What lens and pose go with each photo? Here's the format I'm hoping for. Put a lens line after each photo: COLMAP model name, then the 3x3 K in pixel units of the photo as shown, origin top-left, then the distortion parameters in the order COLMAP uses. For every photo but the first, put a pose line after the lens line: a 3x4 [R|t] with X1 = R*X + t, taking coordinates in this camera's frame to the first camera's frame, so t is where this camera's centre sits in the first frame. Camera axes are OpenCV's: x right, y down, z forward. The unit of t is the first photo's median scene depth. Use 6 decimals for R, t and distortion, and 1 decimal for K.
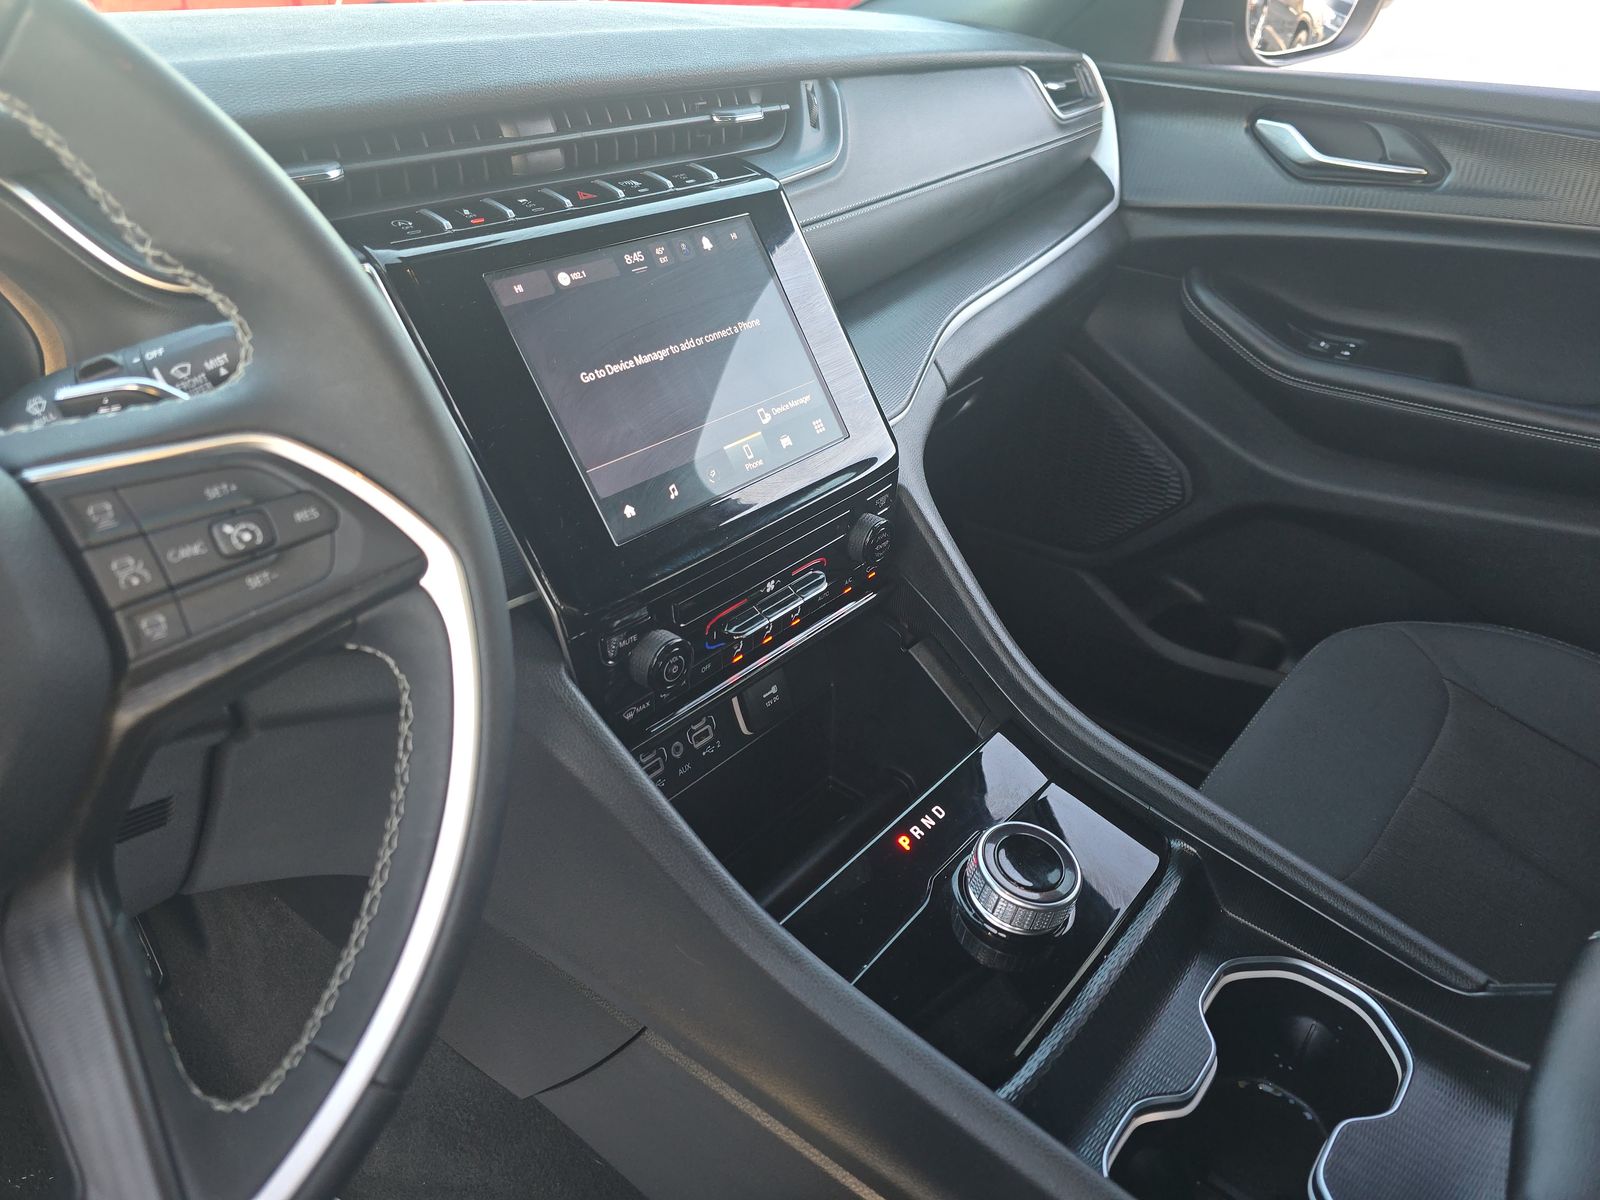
lens RADIAL K [[1064.4, 0, 800.0], [0, 1064.4, 600.0], [0, 0, 1]] dist [0.085778, -0.109277]
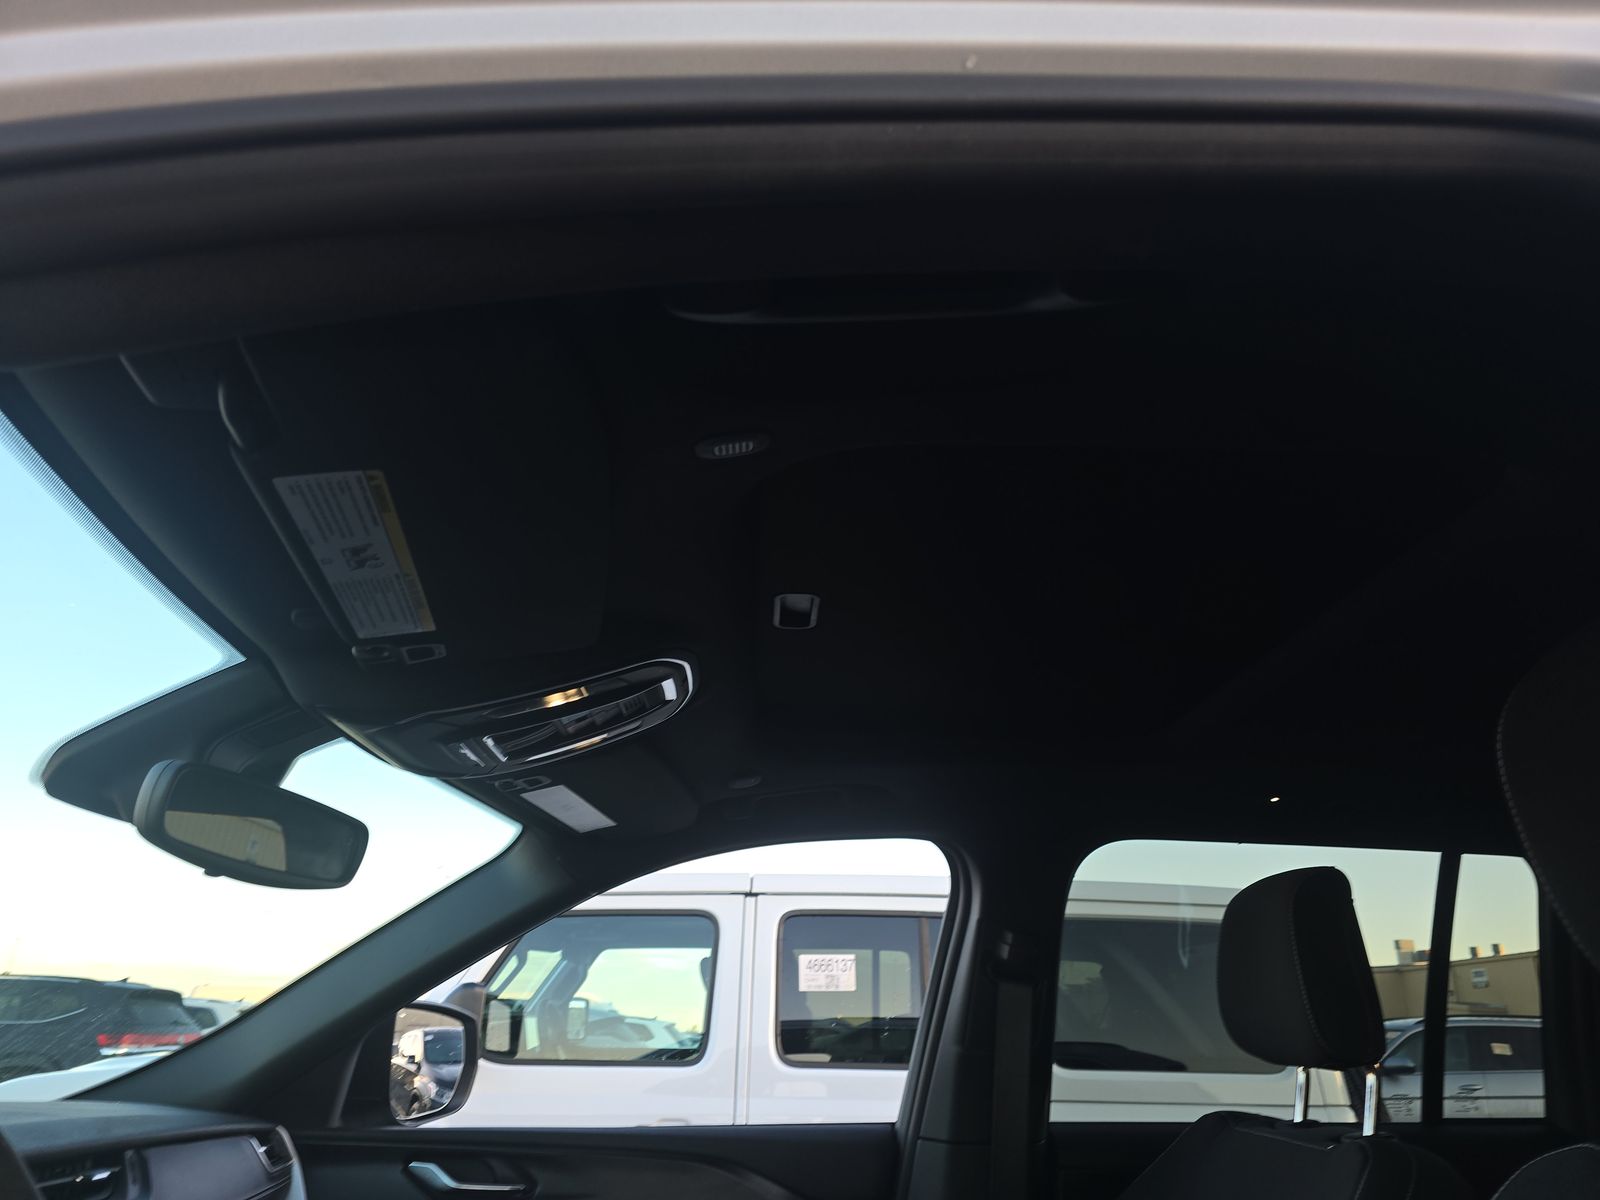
lens RADIAL K [[1081.2, 0, 800.0], [0, 1081.2, 600.0], [0, 0, 1]] dist [0.037483, -0.001926]
pose [[0.729037, 0.257915, 0.634023, -0.461650], [0.346791, 0.659422, -0.667007, 0.316628], [-0.590120, 0.706146, 0.391300, -0.598077]]
